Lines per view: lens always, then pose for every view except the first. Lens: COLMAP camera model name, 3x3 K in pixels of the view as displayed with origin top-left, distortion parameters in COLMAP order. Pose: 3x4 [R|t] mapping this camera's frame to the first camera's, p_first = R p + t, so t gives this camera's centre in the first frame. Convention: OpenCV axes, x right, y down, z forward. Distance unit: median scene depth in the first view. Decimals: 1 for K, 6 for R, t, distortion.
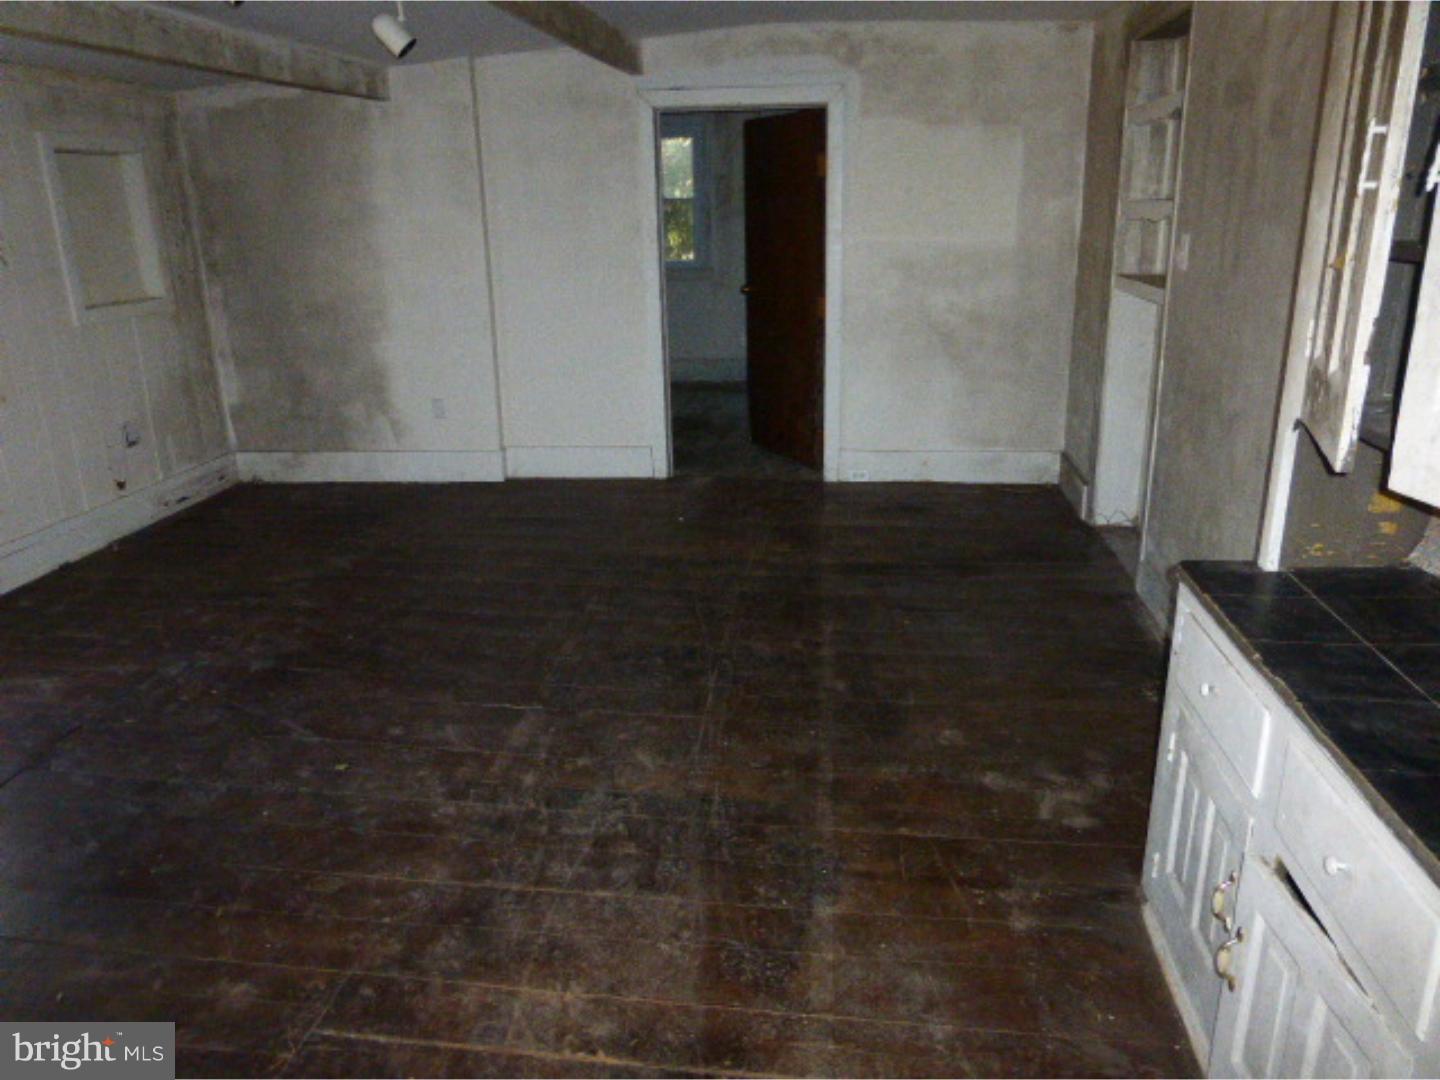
lens RADIAL K [[1056.3, 0, 717.0], [0, 1056.3, 534.9], [0, 0, 1]] dist [-0.011396, -0.000260]
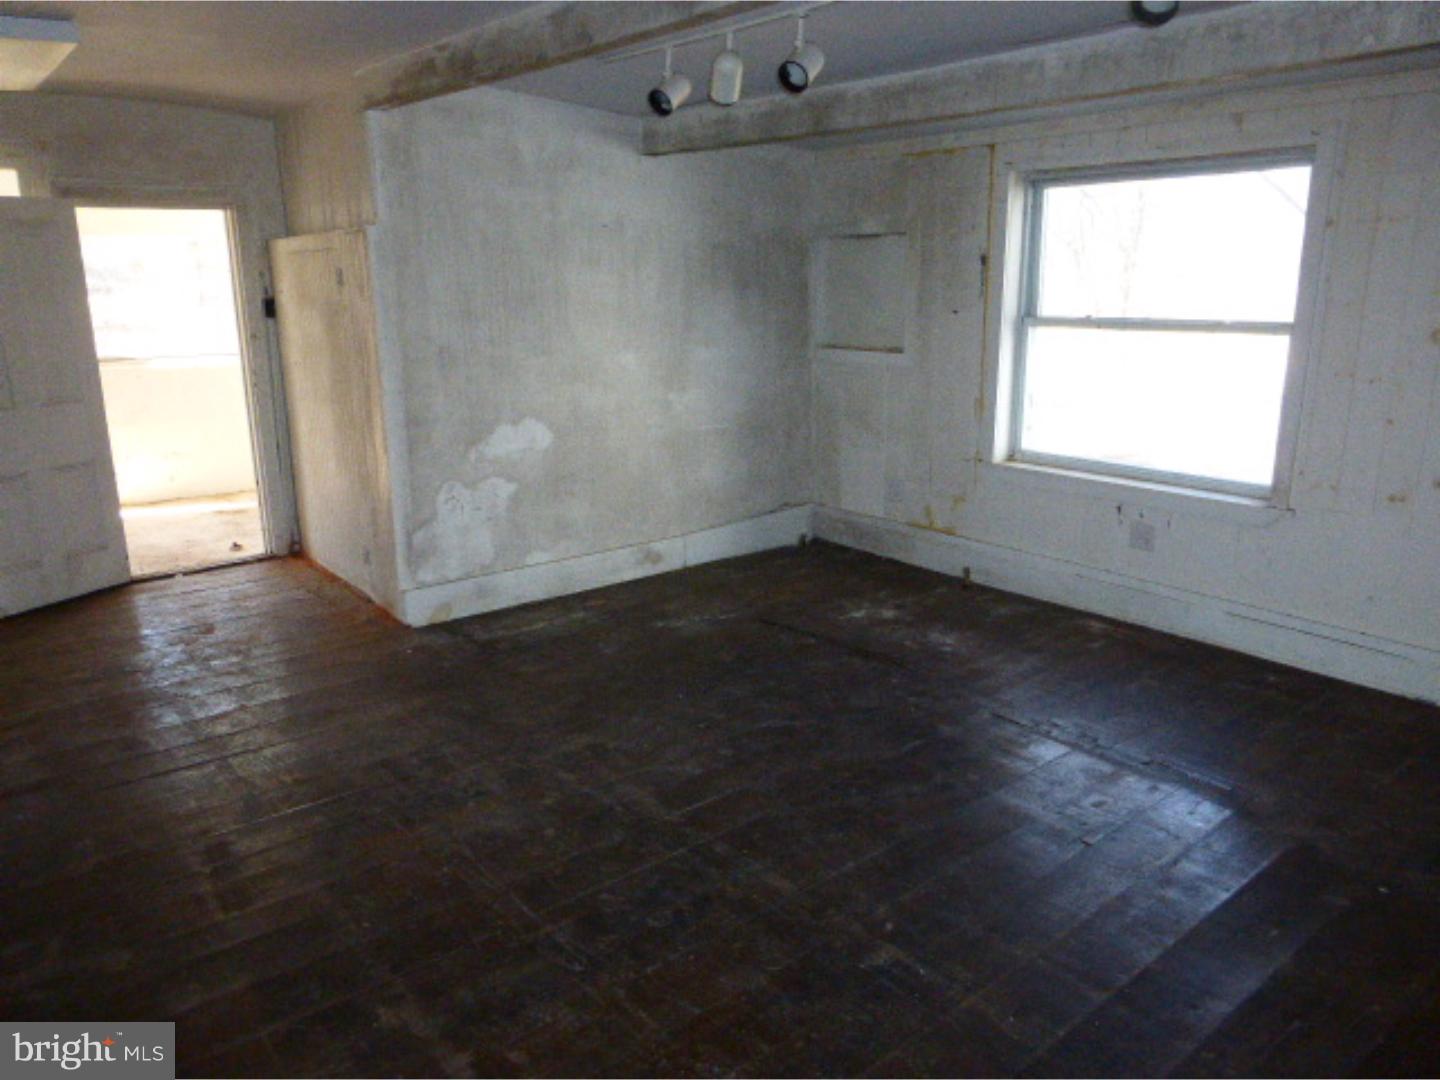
lens RADIAL K [[1056.3, 0, 714.7], [0, 1056.3, 545.4], [0, 0, 1]] dist [-0.011396, -0.000260]
pose [[-0.711227, 0.203571, -0.672841, 0.387158], [-0.188493, 0.866872, 0.461523, -0.493102], [0.677220, 0.455073, -0.578171, 1.521335]]
